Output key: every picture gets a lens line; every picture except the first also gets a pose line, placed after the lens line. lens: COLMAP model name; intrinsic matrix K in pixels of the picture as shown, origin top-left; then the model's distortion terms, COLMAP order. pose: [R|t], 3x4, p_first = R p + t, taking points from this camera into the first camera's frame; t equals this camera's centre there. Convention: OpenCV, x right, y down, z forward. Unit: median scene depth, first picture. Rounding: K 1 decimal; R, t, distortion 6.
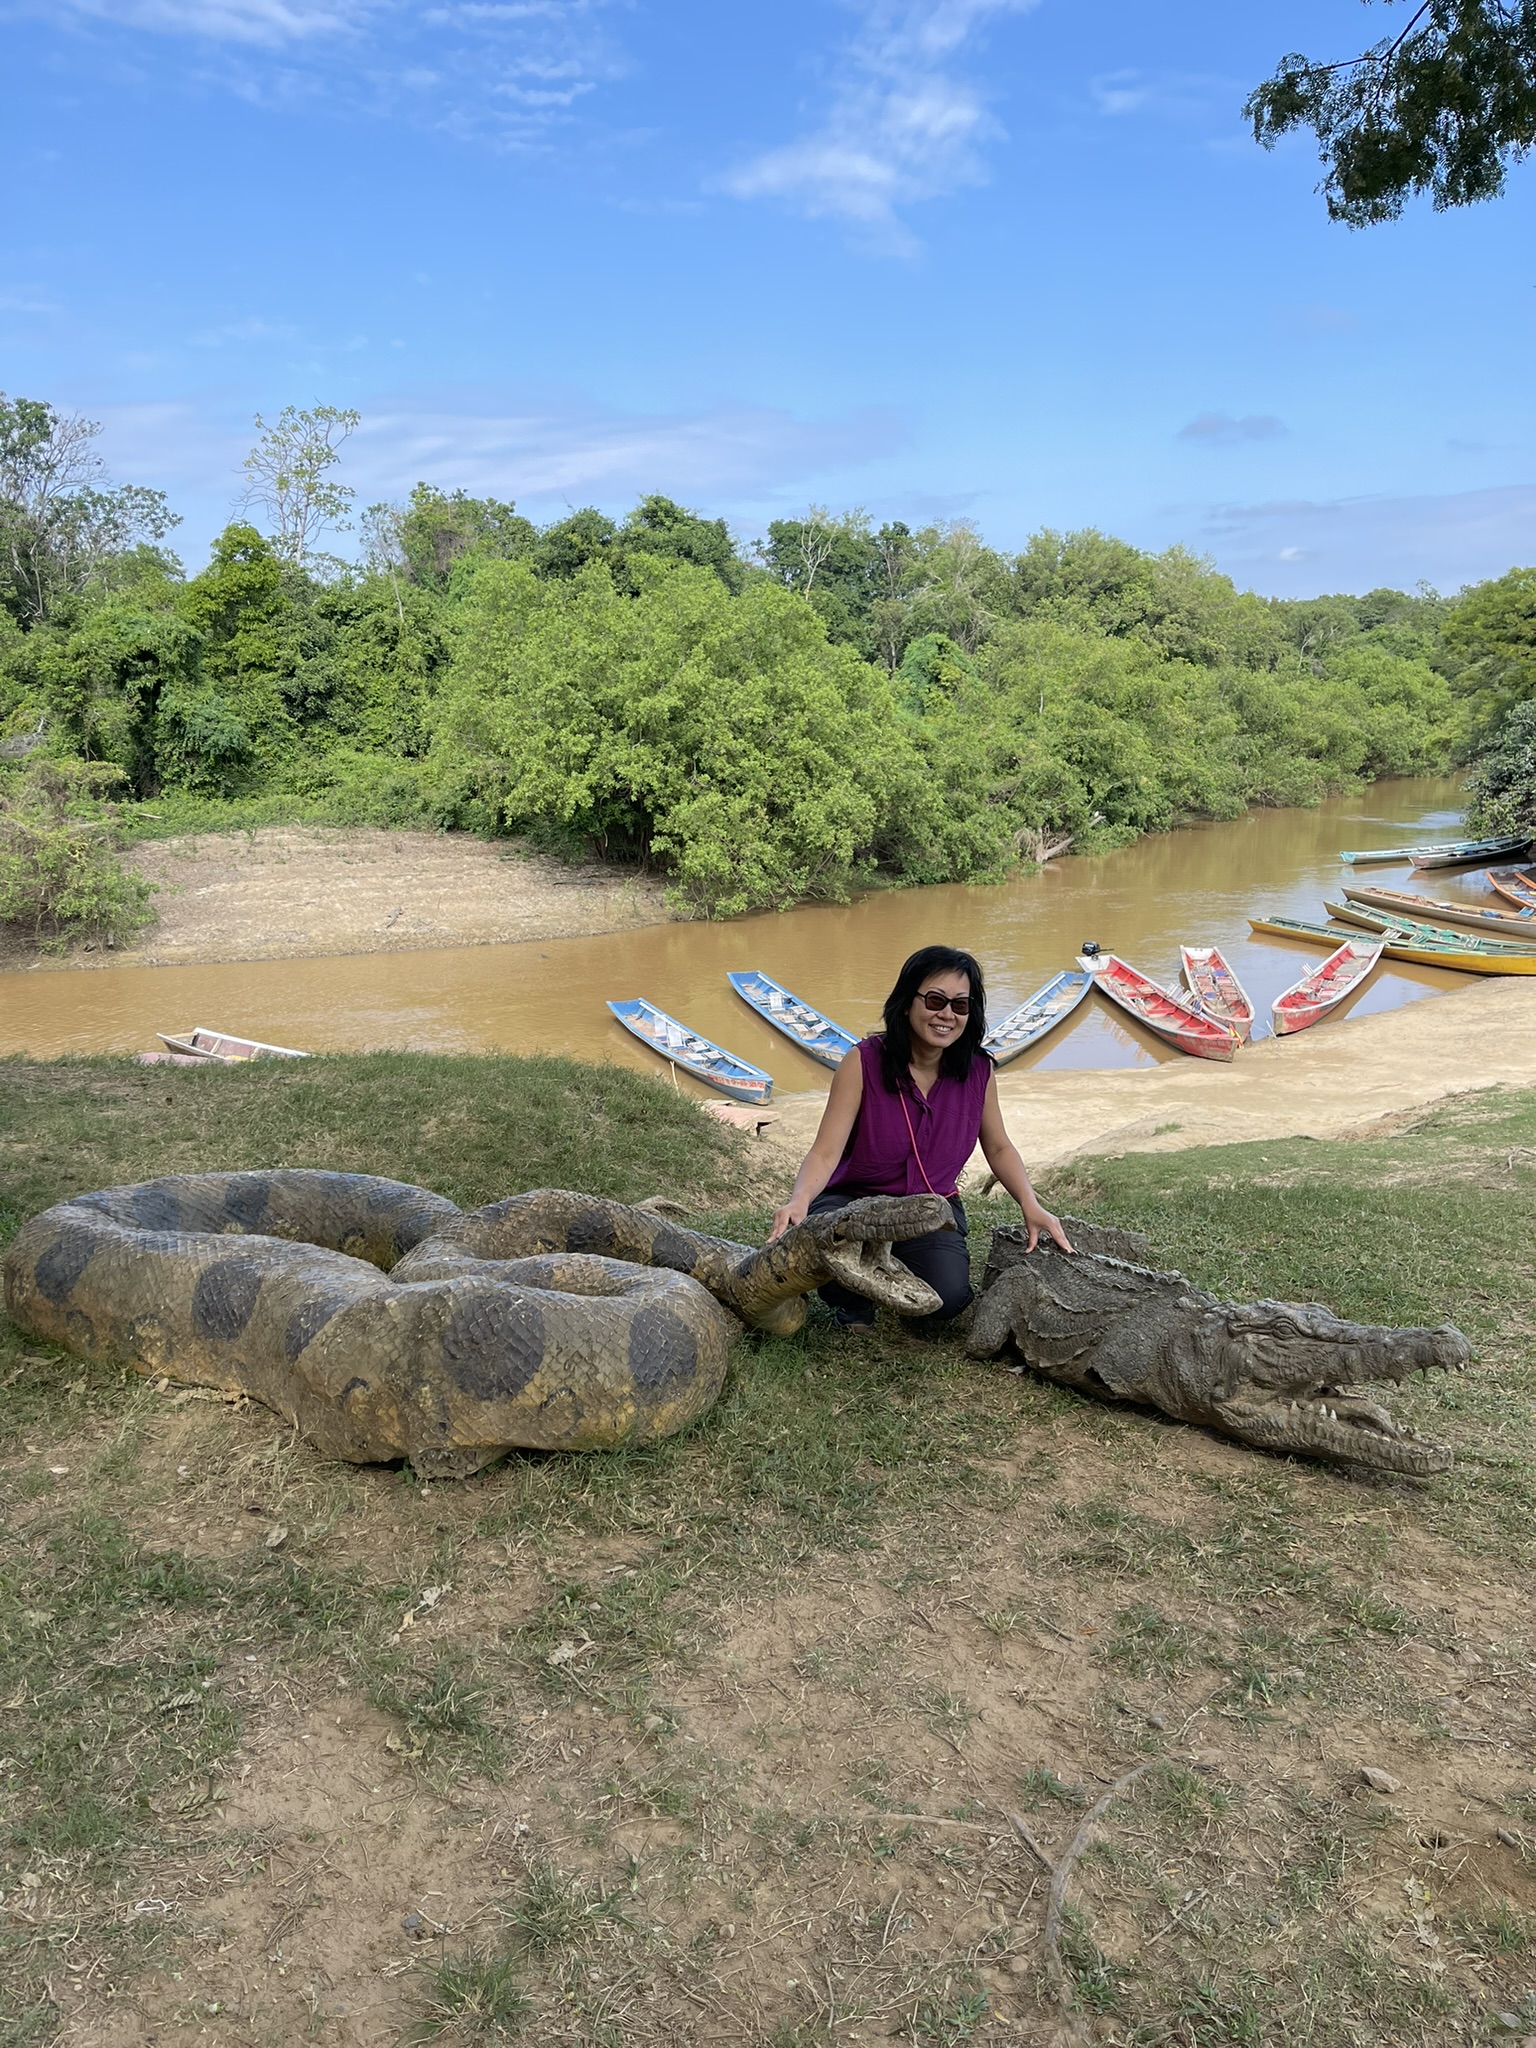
lens RADIAL K [[1572.3, 0, 776.7], [0, 1572.3, 1034.7], [0, 0, 1]] dist [0.078002, -0.000637]
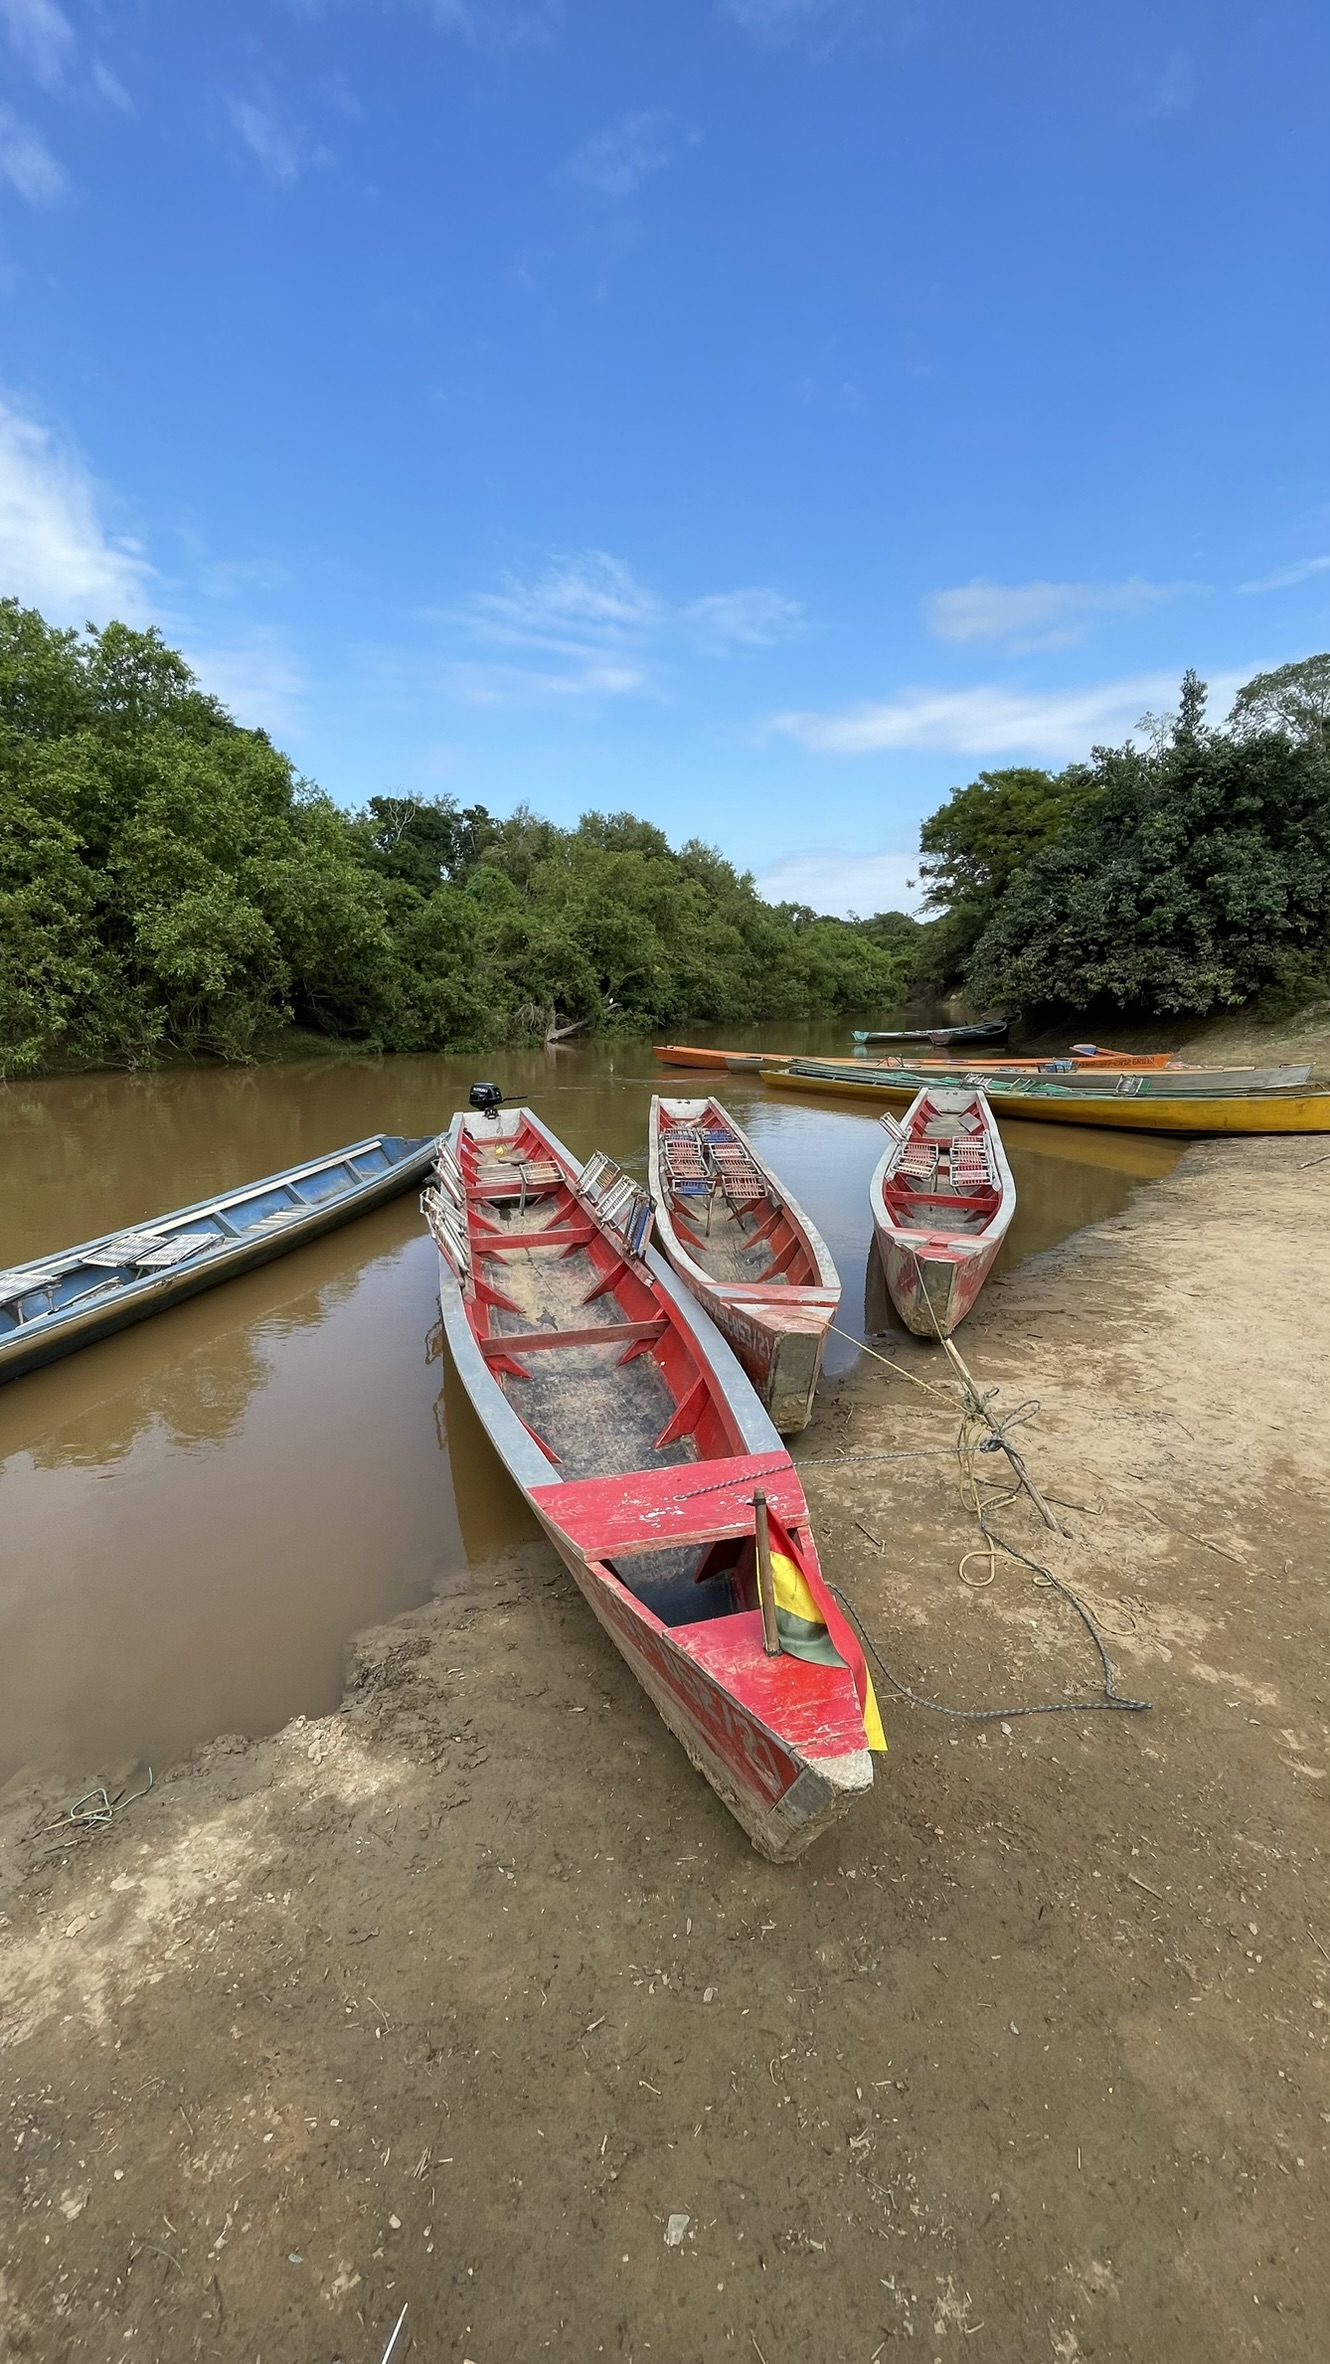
lens RADIAL K [[966.5, 0, 658.9], [0, 966.5, 1177.6], [0, 0, 1]] dist [-0.000699, -0.000020]
pose [[0.981299, -0.015873, 0.191834, 0.117206], [0.020560, 0.999536, -0.022469, -0.011783], [-0.191389, 0.025993, 0.981170, 0.408144]]
